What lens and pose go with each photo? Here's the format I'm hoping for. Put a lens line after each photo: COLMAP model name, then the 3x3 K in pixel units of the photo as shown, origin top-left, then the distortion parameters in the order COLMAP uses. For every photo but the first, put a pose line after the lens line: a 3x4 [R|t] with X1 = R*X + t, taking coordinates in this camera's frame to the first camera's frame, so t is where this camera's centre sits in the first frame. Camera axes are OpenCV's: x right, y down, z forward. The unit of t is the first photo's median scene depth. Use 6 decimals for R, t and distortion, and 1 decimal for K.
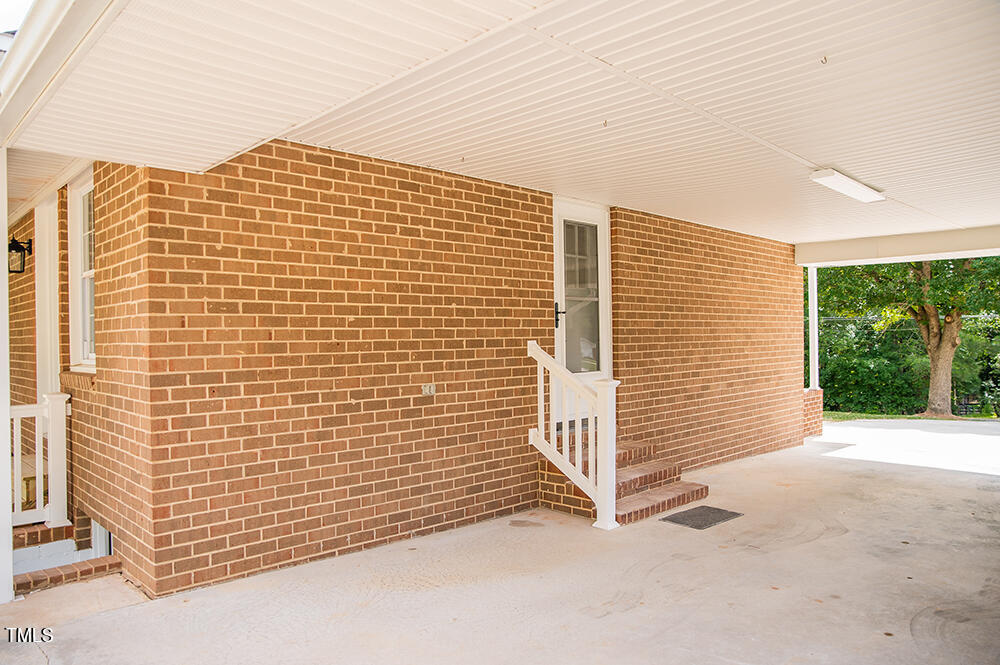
lens RADIAL K [[692.7, 0, 502.6], [0, 692.7, 340.8], [0, 0, 1]] dist [-0.117054, 0.097102]
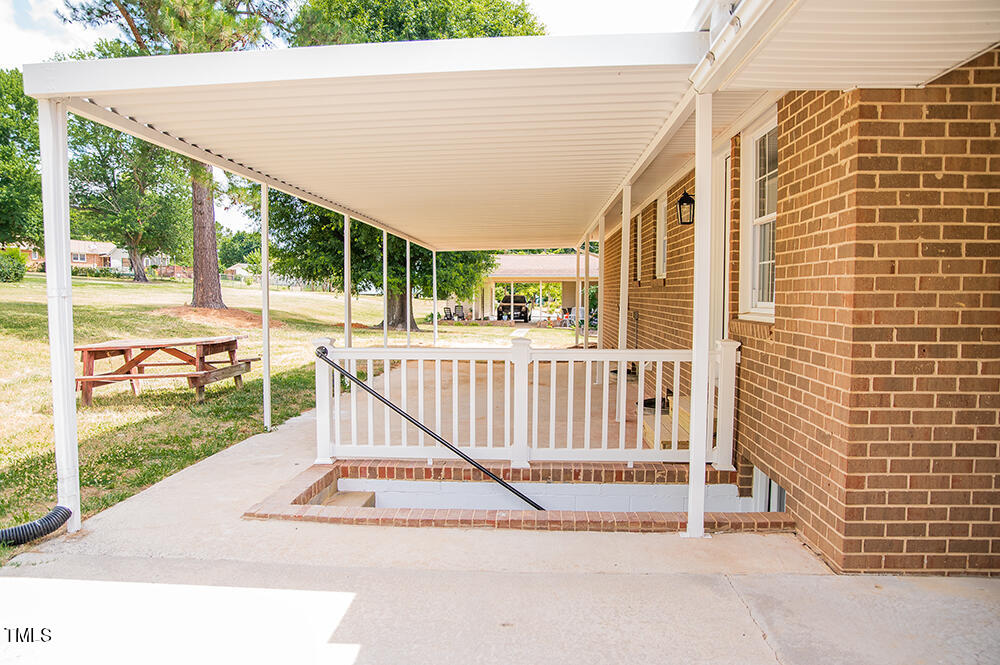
lens RADIAL K [[692.7, 0, 502.6], [0, 692.7, 340.8], [0, 0, 1]] dist [-0.117054, 0.097102]
pose [[0.682633, 0.064079, -0.727947, -0.174723], [-0.014212, 0.997124, 0.074447, 0.008173], [0.730623, -0.040474, 0.681580, 0.054696]]
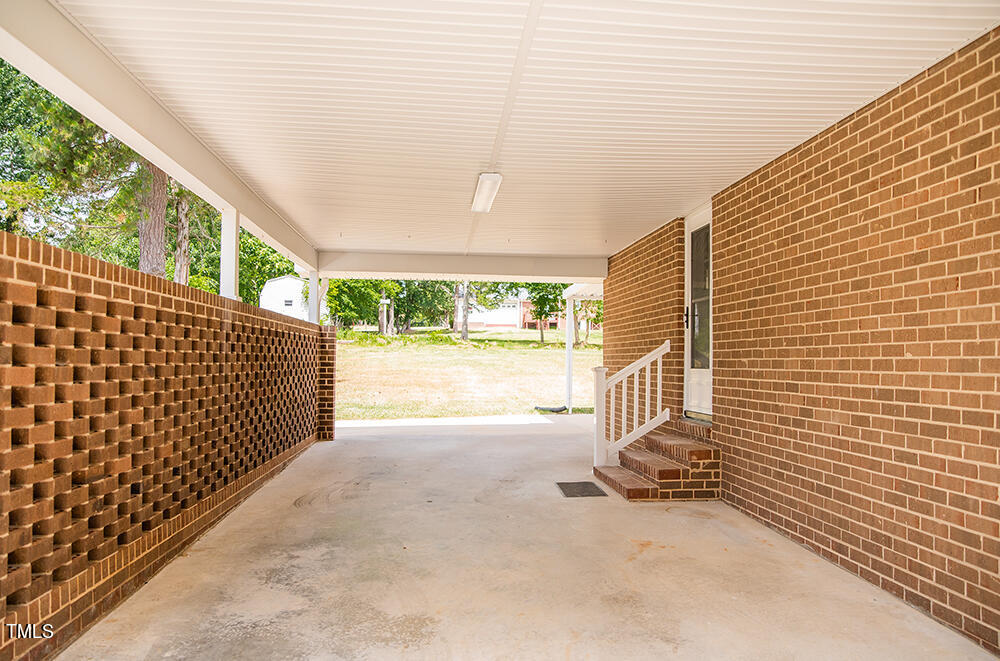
lens RADIAL K [[692.7, 0, 502.6], [0, 692.7, 338.8], [0, 0, 1]] dist [-0.117054, 0.097102]
pose [[-0.622535, -0.020294, -0.782329, 1.810108], [-0.010501, 0.999790, -0.017579, 0.034623], [0.782521, -0.002728, -0.622618, 2.279774]]
